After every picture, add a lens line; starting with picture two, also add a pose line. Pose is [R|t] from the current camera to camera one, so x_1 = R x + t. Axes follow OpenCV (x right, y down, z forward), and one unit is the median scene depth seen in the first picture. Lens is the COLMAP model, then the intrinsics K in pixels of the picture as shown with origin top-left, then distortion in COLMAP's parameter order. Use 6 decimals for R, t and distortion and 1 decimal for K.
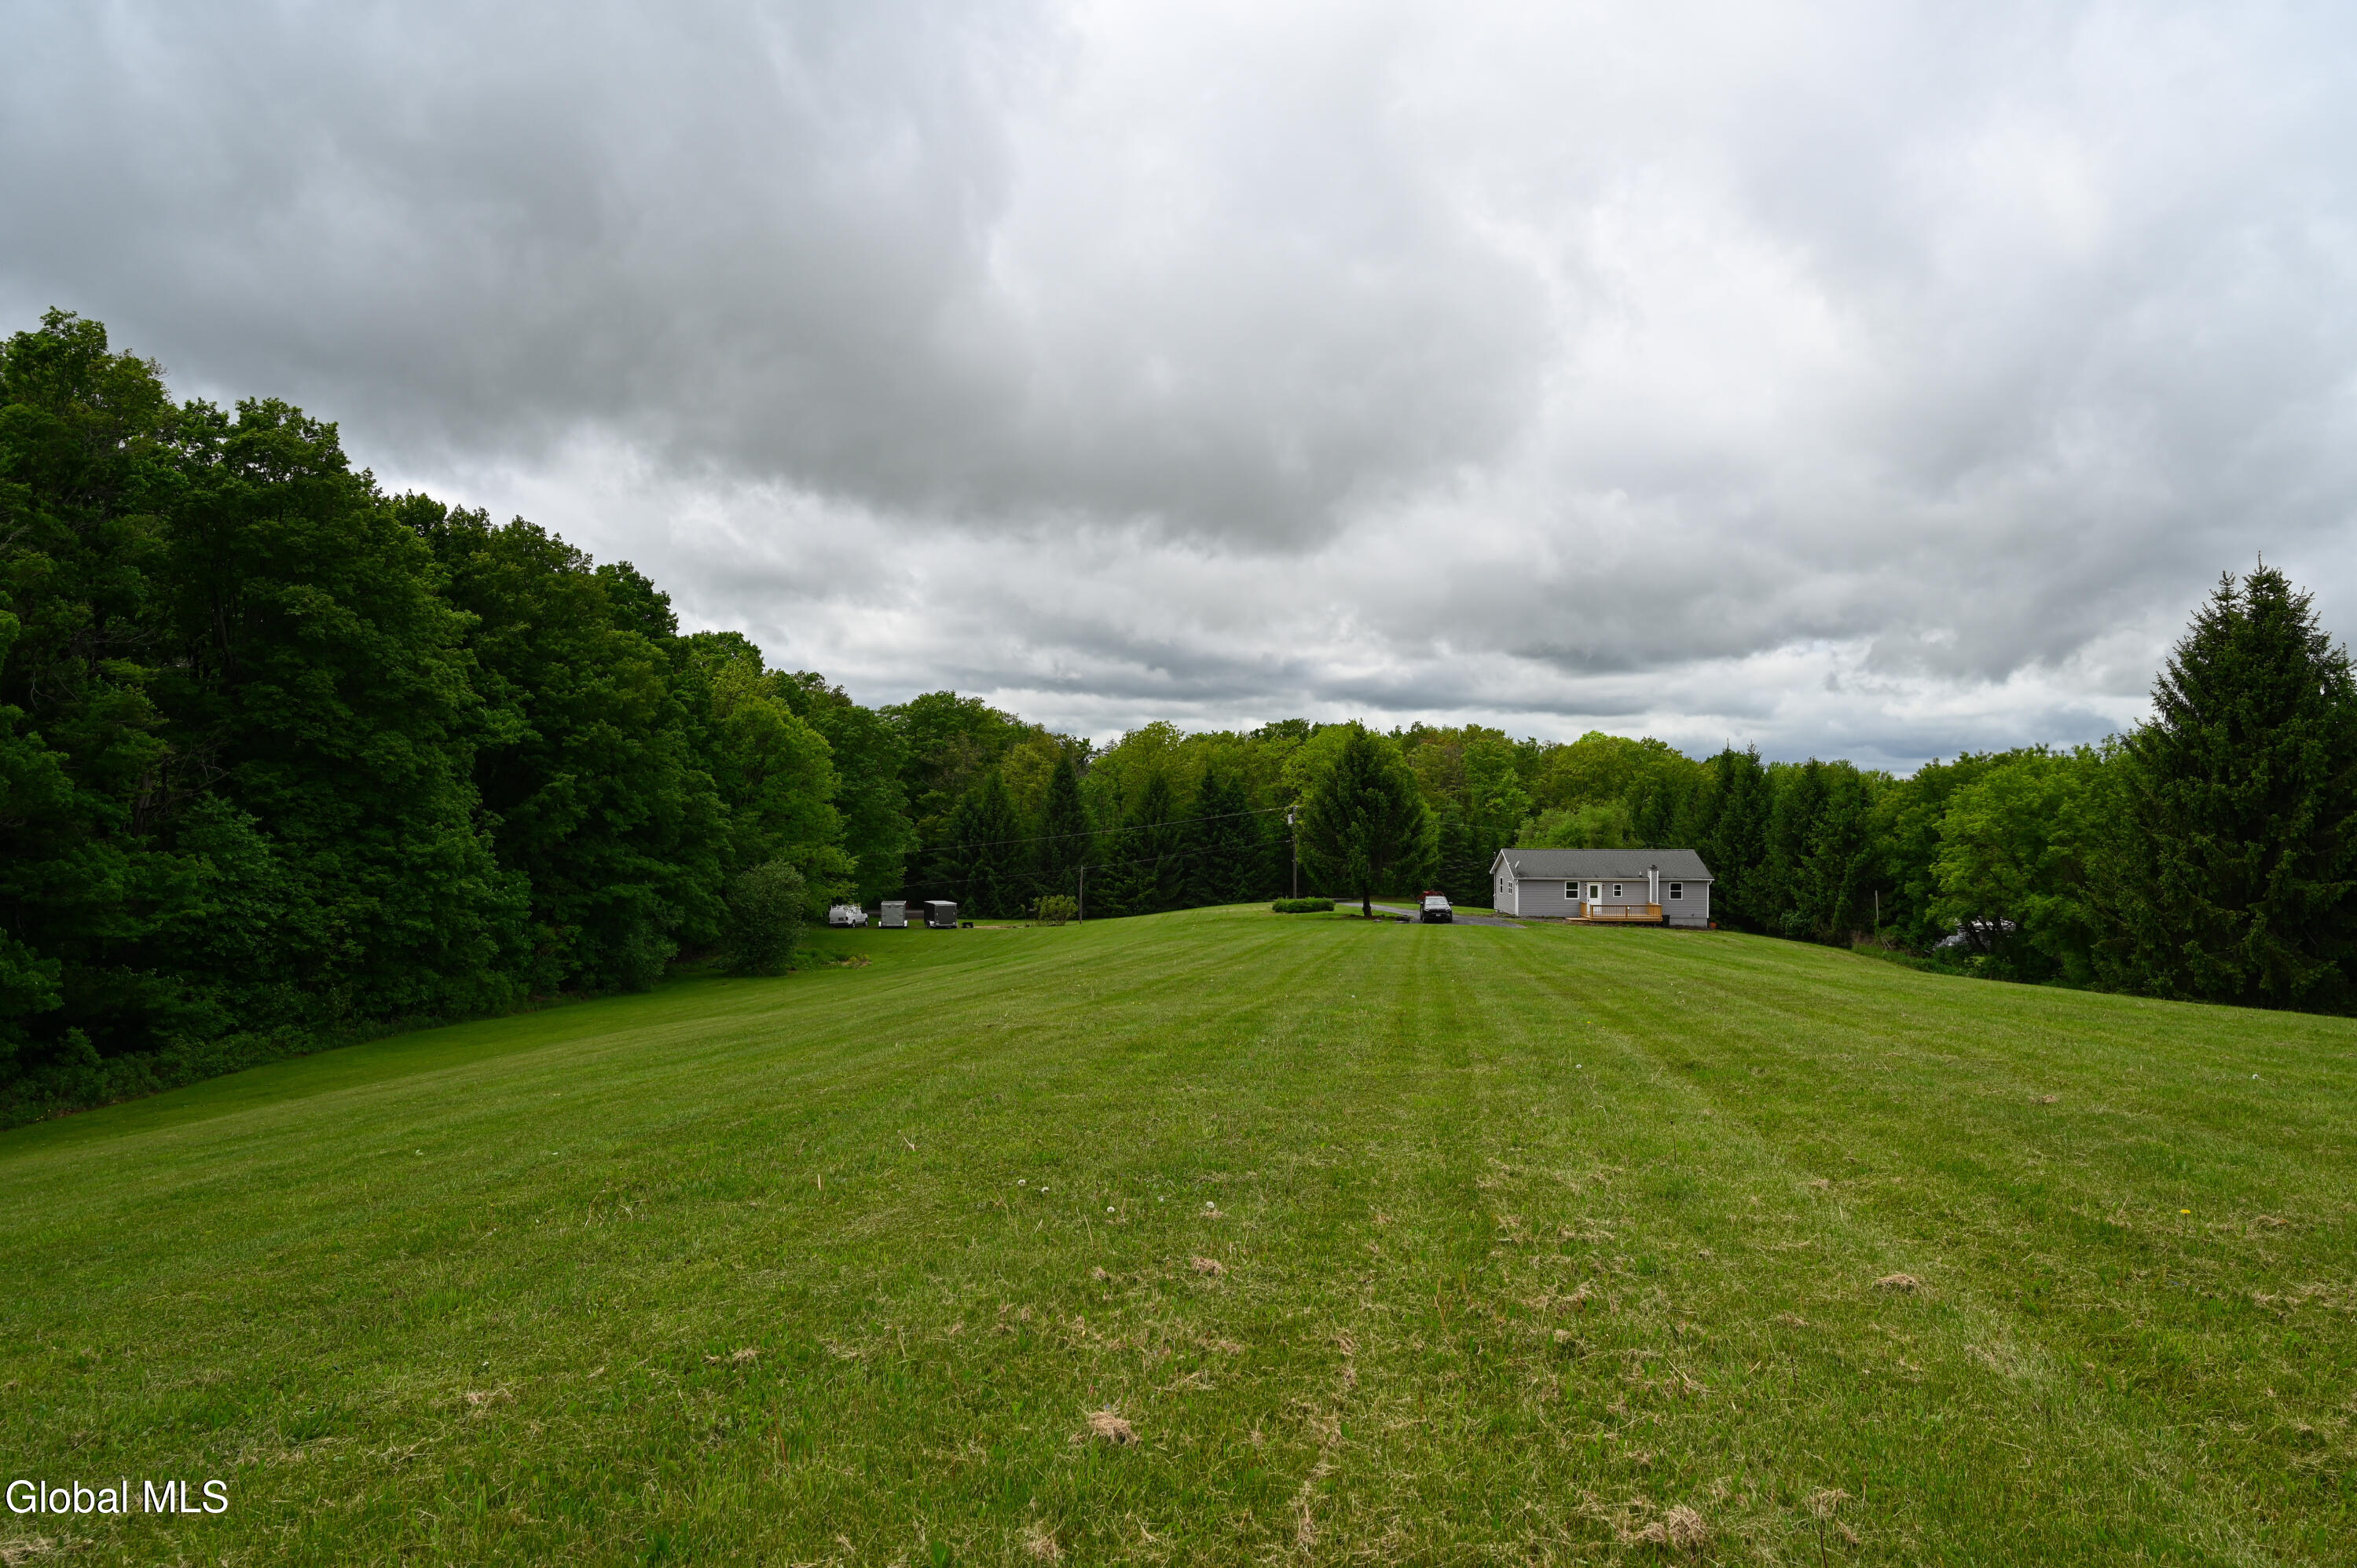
lens RADIAL K [[1589.1, 0, 1167.1], [0, 1589.1, 790.5], [0, 0, 1]] dist [-0.024940, 0.002592]
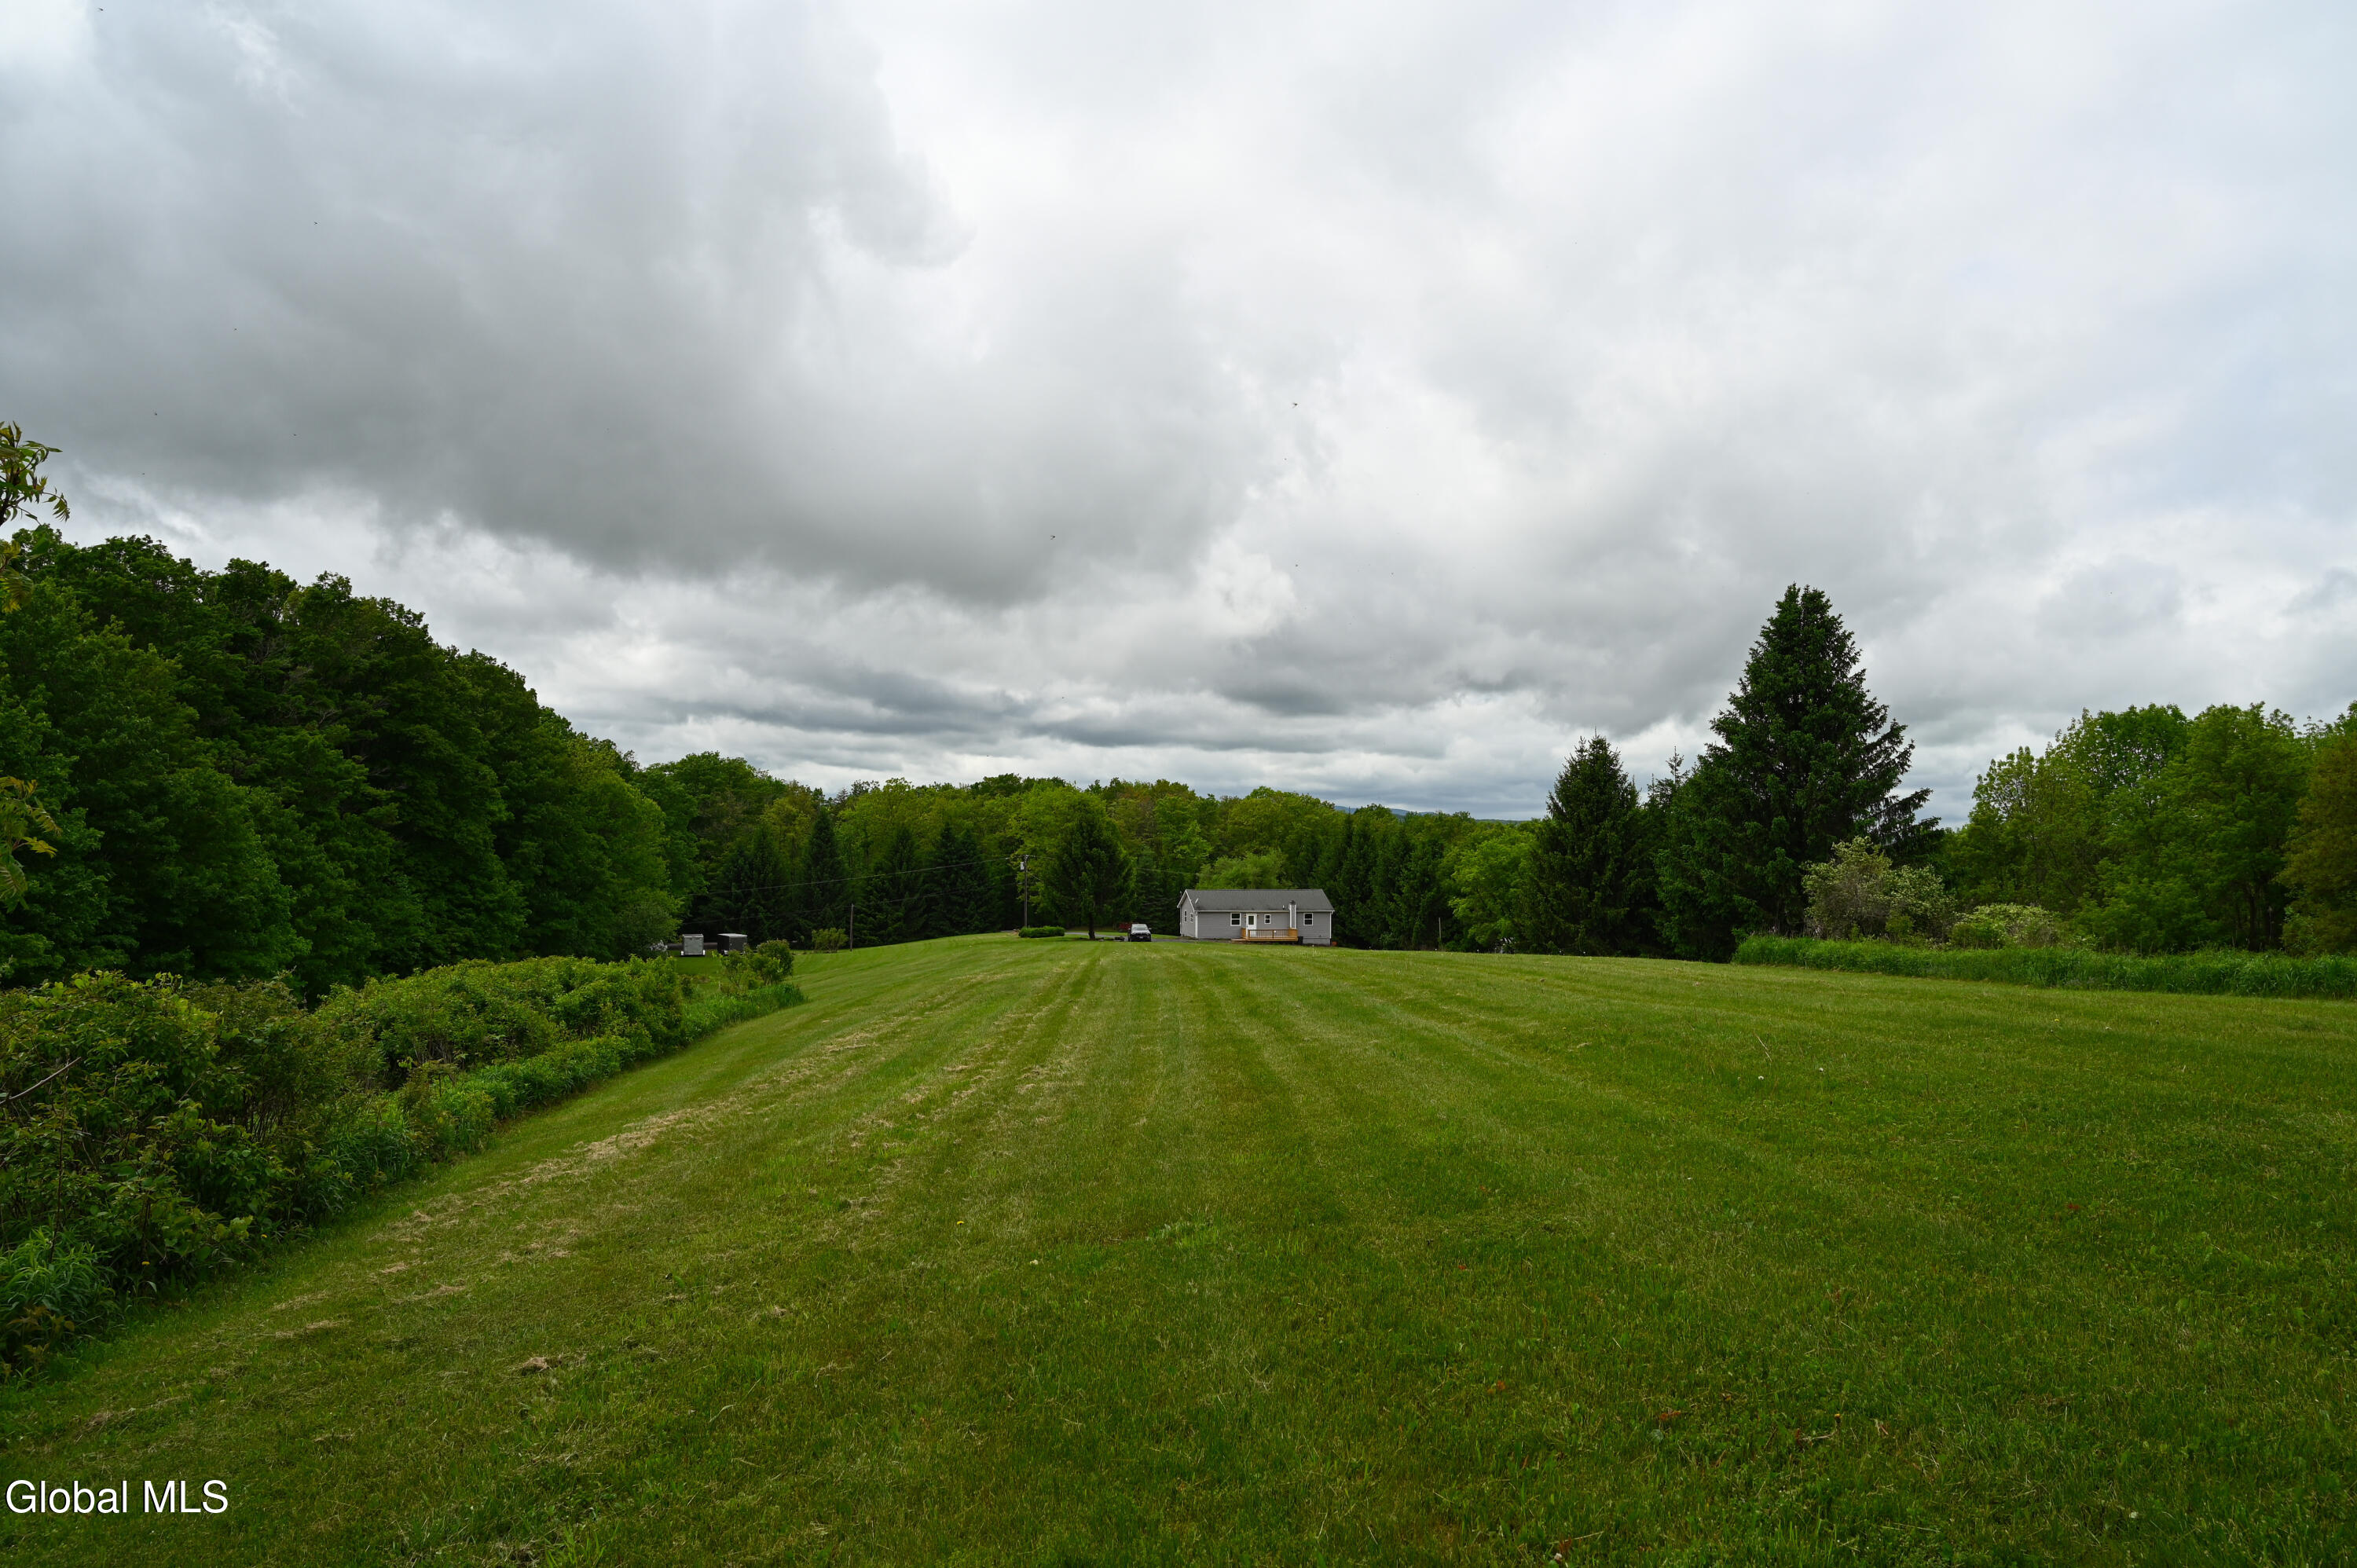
lens RADIAL K [[1589.1, 0, 1177.8], [0, 1589.1, 783.7], [0, 0, 1]] dist [-0.024940, 0.002592]
pose [[0.979732, 0.007319, 0.200179, -0.061961], [-0.001951, 0.999634, -0.026999, -0.015312], [-0.200303, 0.026061, 0.979387, -0.298391]]
